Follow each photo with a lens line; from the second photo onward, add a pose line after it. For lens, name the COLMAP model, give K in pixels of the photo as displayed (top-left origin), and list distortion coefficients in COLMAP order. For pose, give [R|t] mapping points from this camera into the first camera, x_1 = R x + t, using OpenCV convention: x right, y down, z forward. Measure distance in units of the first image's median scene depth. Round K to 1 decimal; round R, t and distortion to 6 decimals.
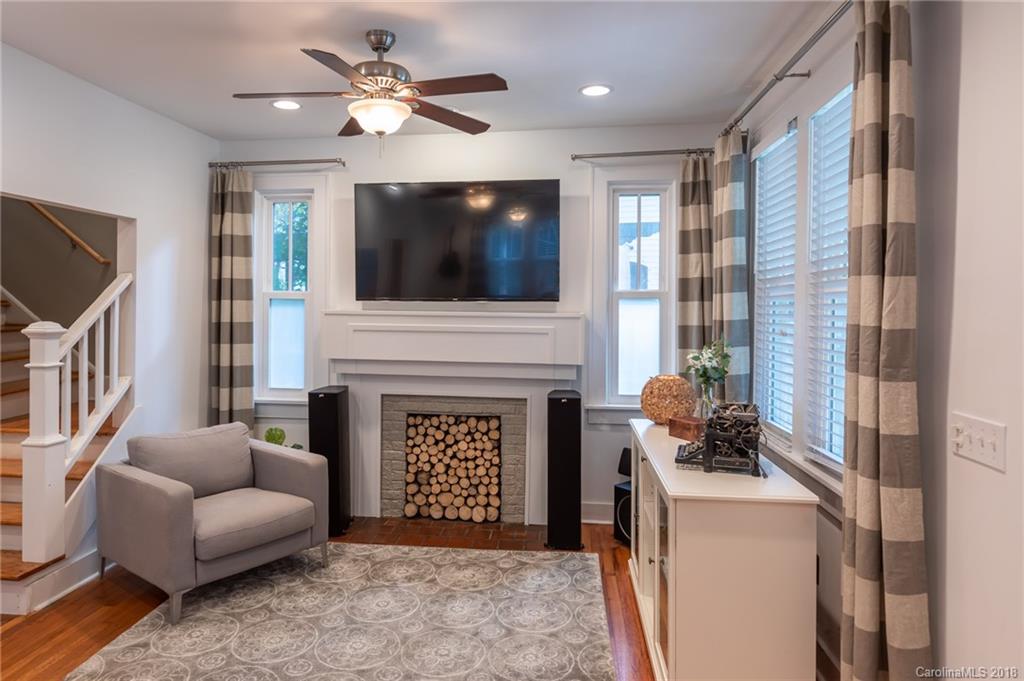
lens RADIAL K [[625.0, 0, 487.2], [0, 625.0, 313.1], [0, 0, 1]] dist [0.016077, -0.002840]
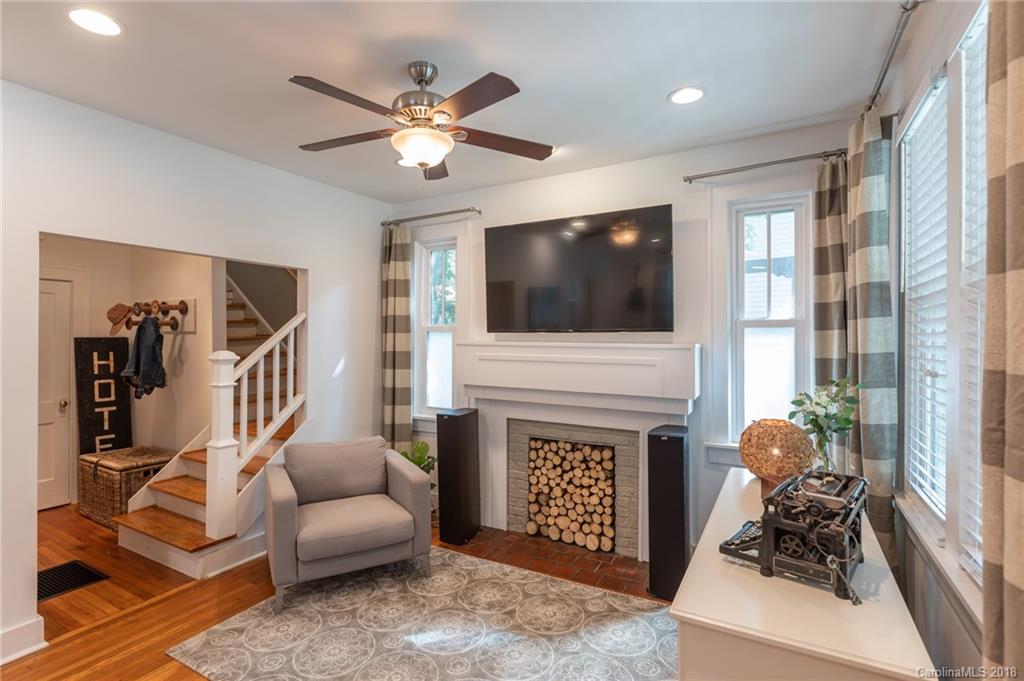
lens RADIAL K [[488.1, 0, 512.7], [0, 488.1, 336.1], [0, 0, 1]] dist [0.002305, 0.000694]
pose [[0.929339, -0.005426, -0.369187, 0.170969], [0.000428, 0.999907, -0.013618, -0.001885], [0.369227, 0.012498, 0.929255, 0.227967]]
